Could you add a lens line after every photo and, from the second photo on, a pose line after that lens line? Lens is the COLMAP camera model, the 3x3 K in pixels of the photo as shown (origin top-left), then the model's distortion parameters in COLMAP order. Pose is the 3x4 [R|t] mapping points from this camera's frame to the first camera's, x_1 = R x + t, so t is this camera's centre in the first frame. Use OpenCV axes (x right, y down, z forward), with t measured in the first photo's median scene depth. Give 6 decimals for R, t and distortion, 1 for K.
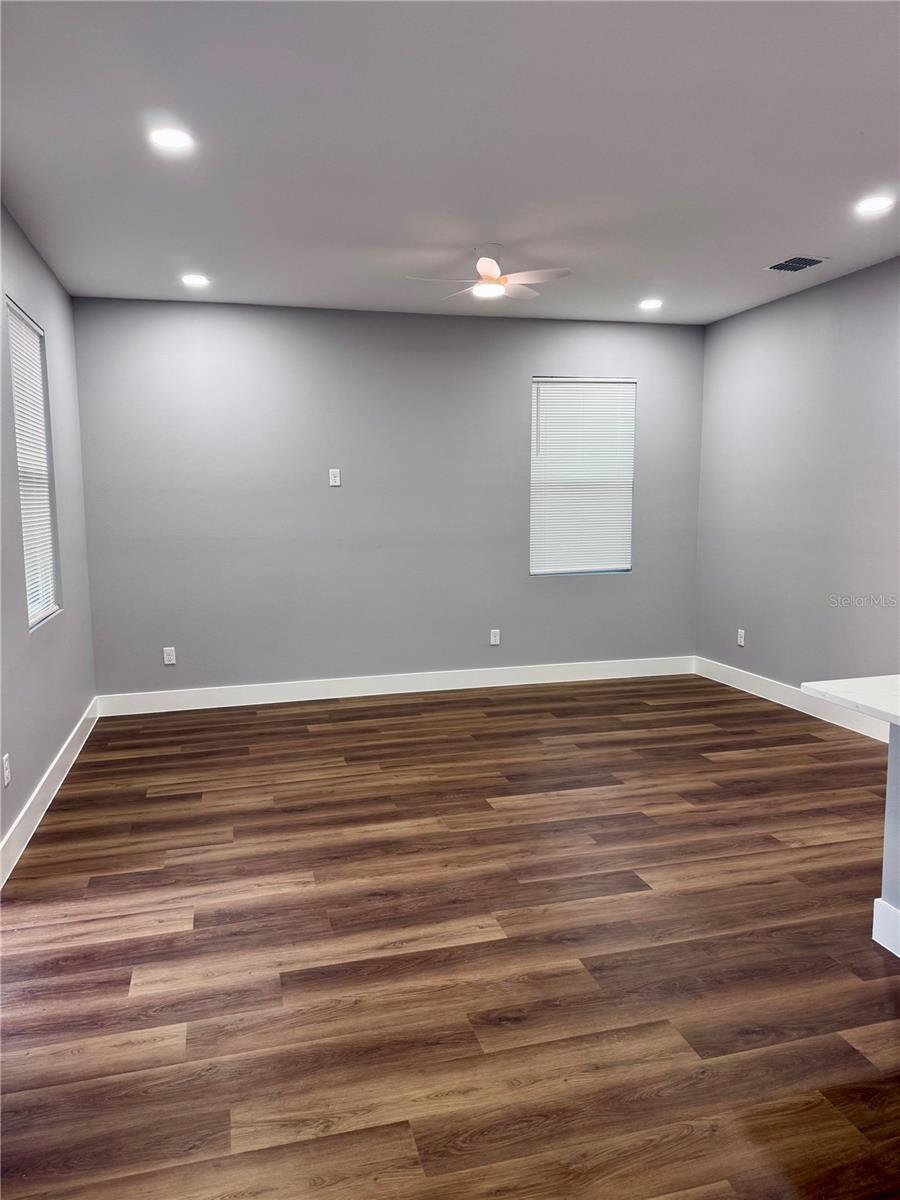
lens RADIAL K [[840.2, 0, 450.0], [0, 840.2, 600.0], [0, 0, 1]] dist [0.001596, -0.004445]
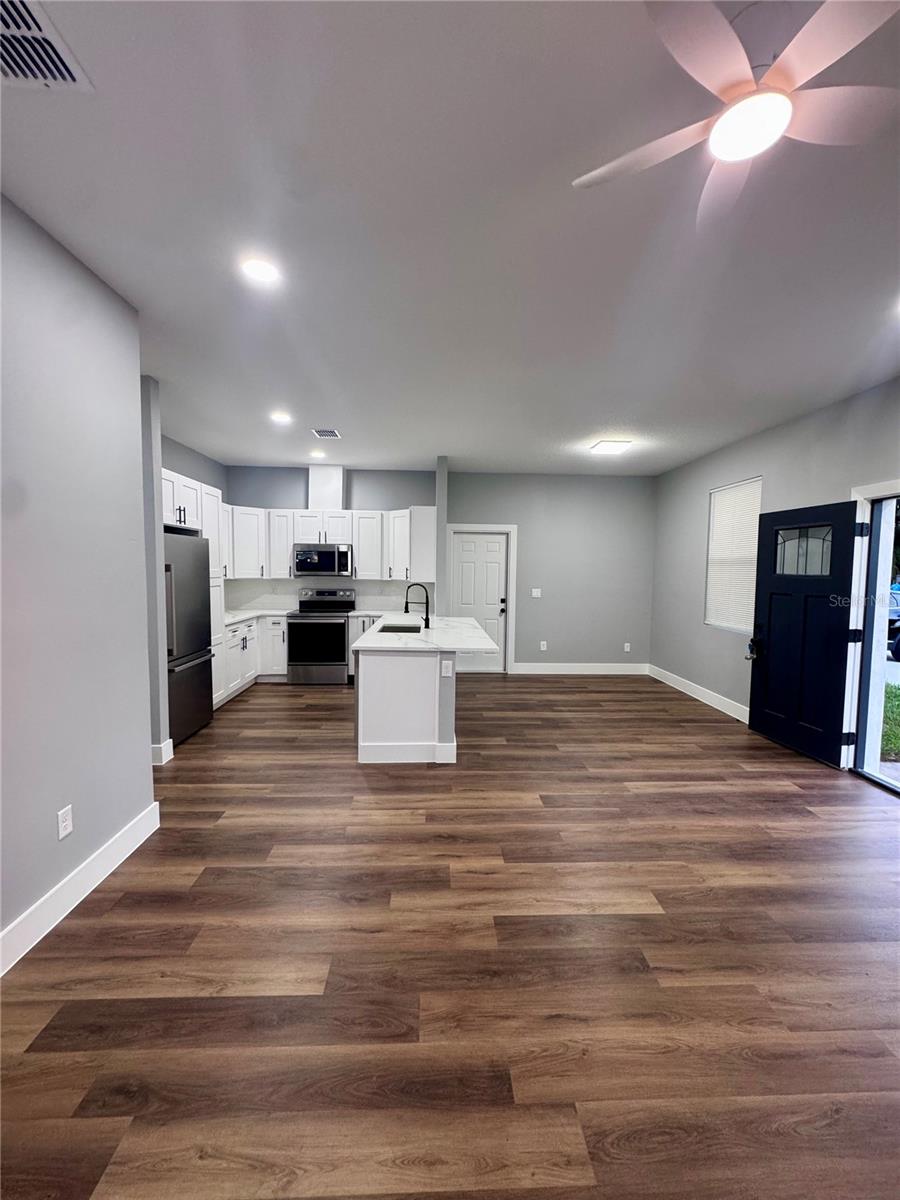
lens RADIAL K [[474.3, 0, 450.0], [0, 474.3, 600.0], [0, 0, 1]] dist [0.000664, 0.000122]
pose [[-0.973250, -0.013439, 0.229356, 0.221905], [0.029256, 0.982912, 0.181739, -0.270371], [-0.227879, 0.183587, -0.956225, 2.133598]]
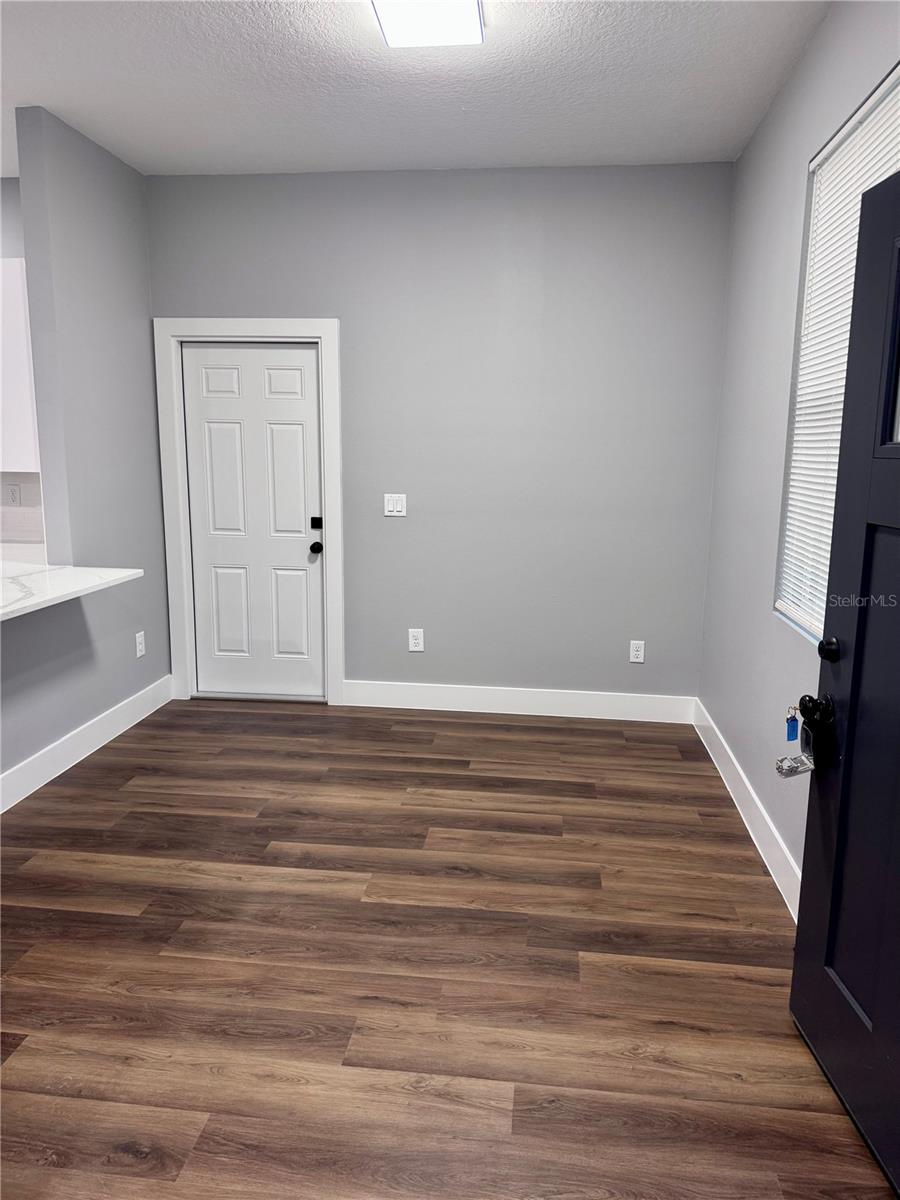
lens RADIAL K [[840.2, 0, 450.0], [0, 840.2, 600.0], [0, 0, 1]] dist [0.001596, -0.004445]
pose [[-0.927806, -0.064918, 0.367371, -0.351477], [0.044018, 0.958815, 0.280599, -0.128358], [-0.370457, 0.276512, -0.886737, 1.185927]]
